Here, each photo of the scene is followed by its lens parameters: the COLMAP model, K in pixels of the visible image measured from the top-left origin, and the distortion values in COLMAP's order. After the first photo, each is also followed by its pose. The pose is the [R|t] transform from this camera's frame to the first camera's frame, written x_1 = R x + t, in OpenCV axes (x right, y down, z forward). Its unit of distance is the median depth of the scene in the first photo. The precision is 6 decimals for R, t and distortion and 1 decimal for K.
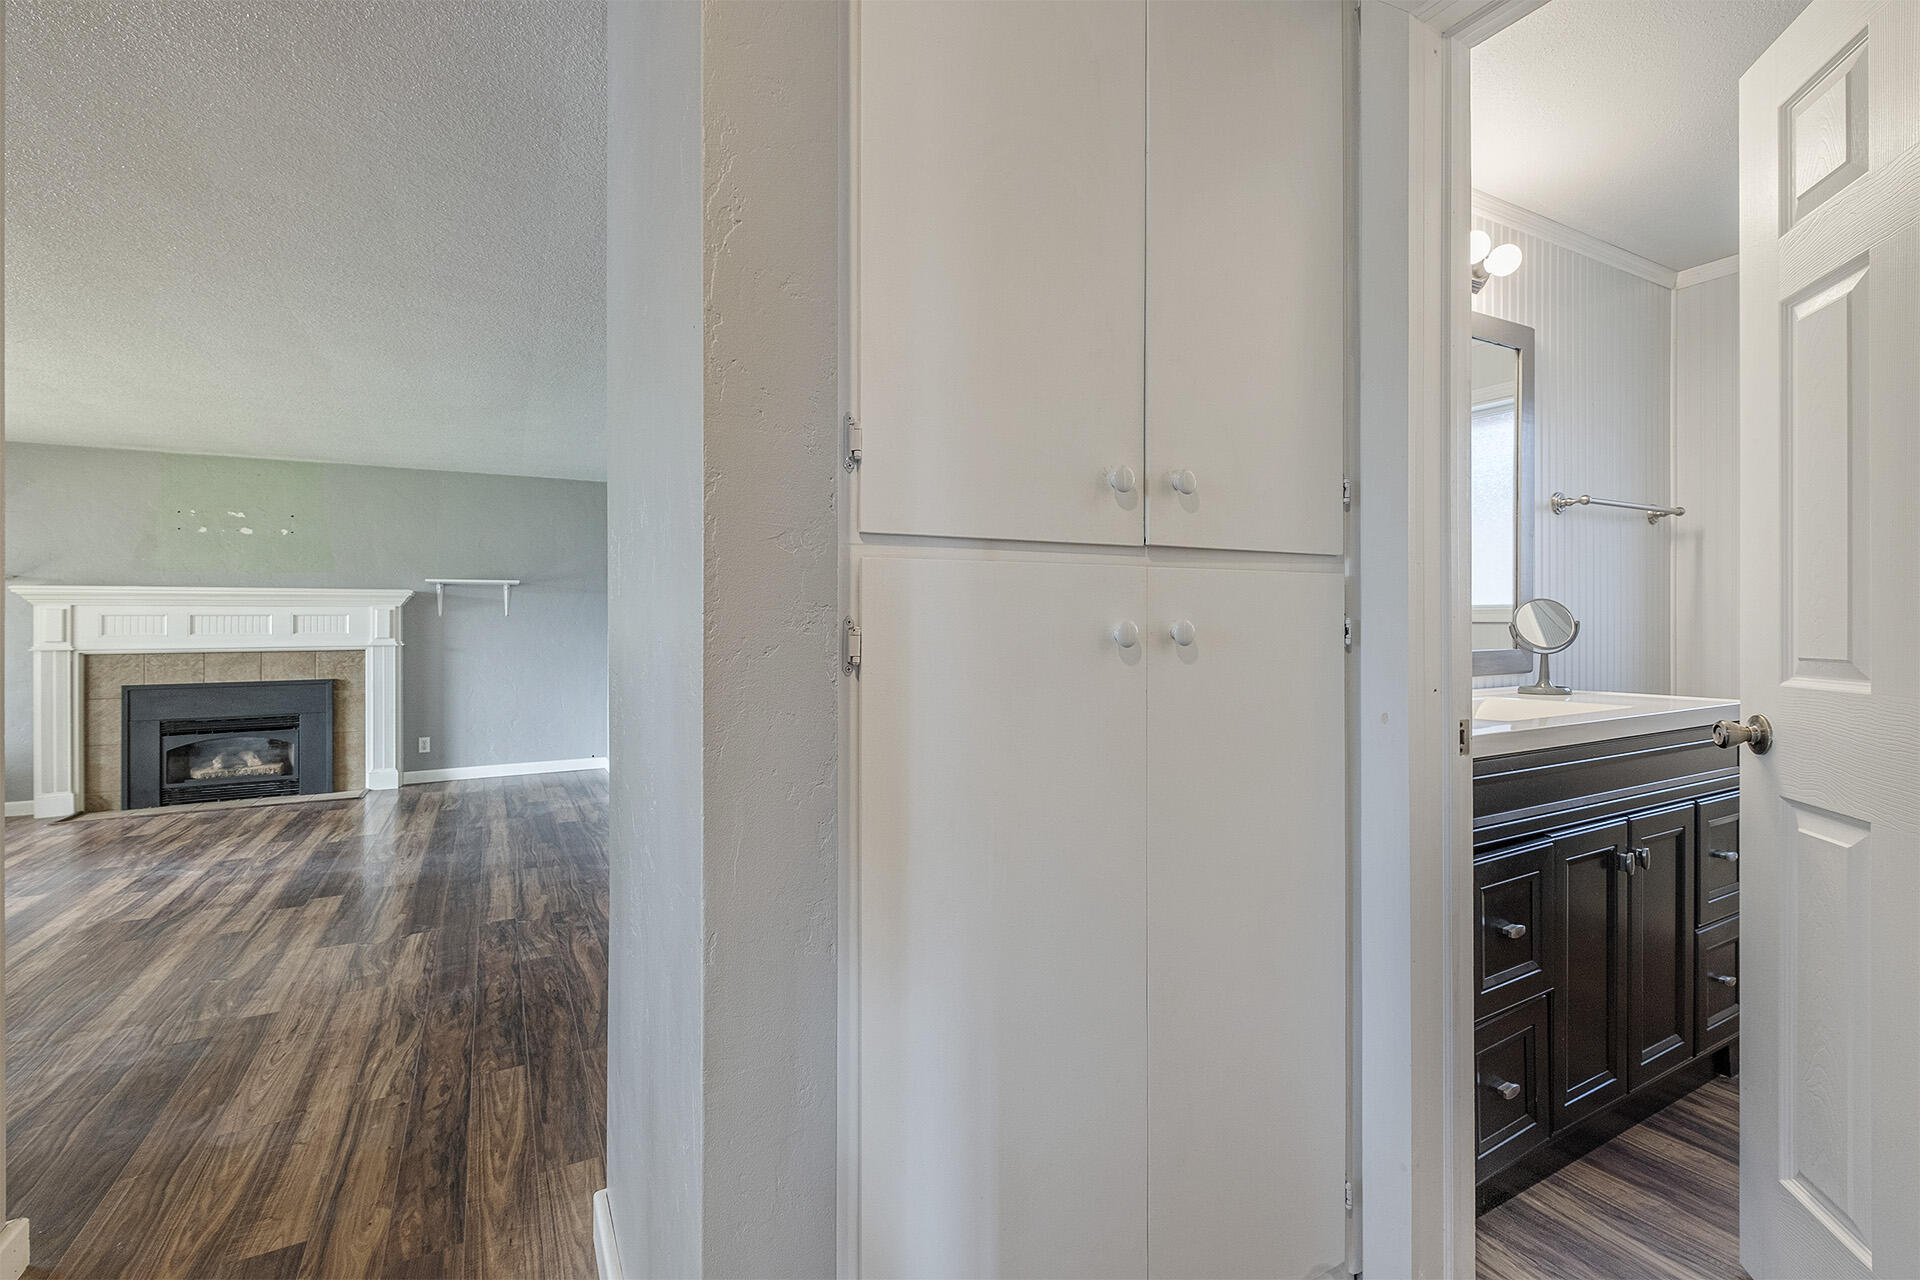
lens RADIAL K [[846.6, 0, 968.3], [0, 846.6, 615.7], [0, 0, 1]] dist [-0.001003, -0.000256]
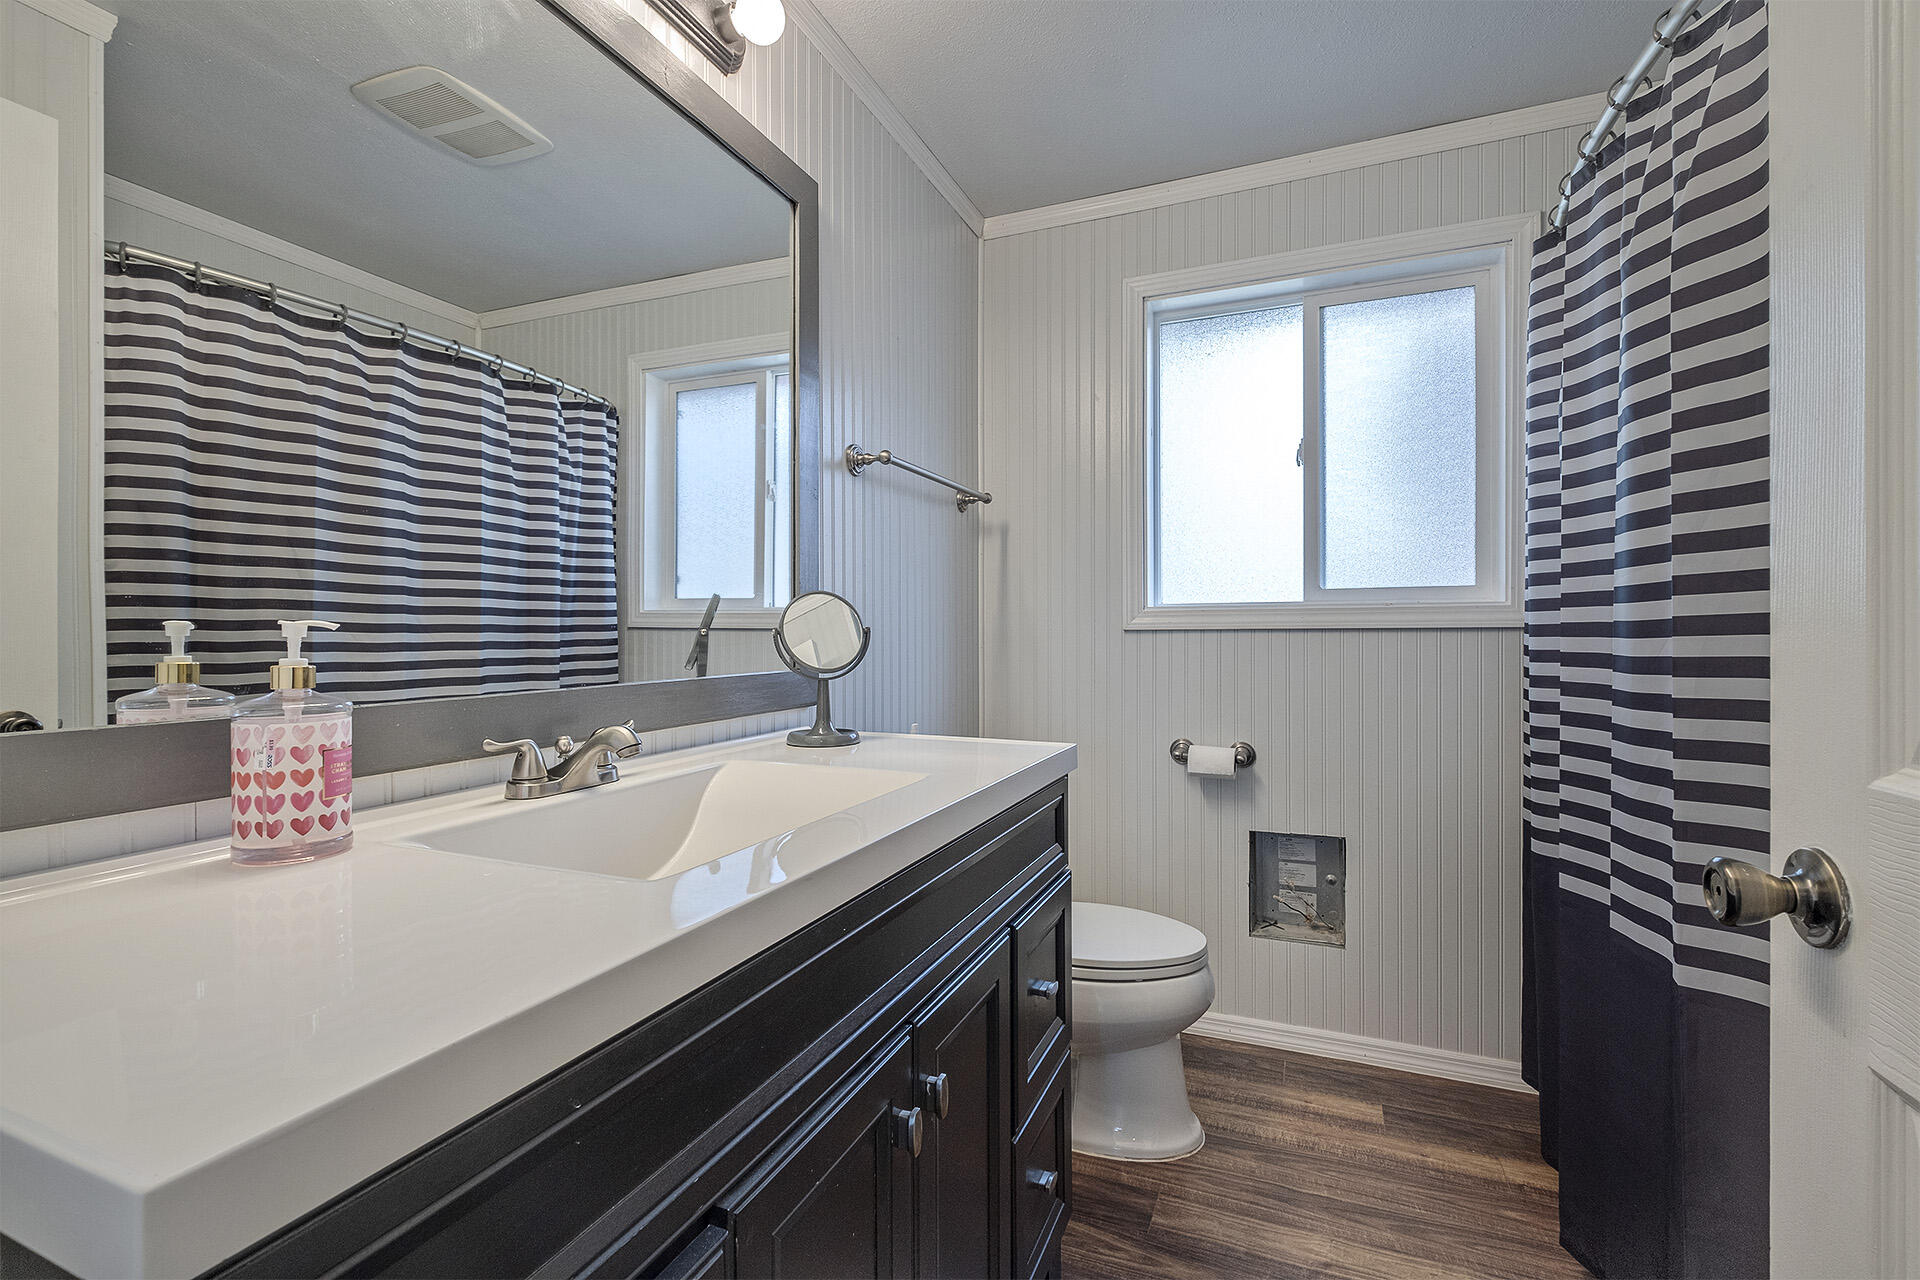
lens RADIAL K [[846.6, 0, 968.3], [0, 846.6, 615.7], [0, 0, 1]] dist [-0.001003, -0.000256]
pose [[0.777793, 0.008445, 0.628464, 0.355939], [0.002459, 0.999861, -0.016479, 0.008050], [-0.628516, 0.014363, 0.777664, 0.427678]]
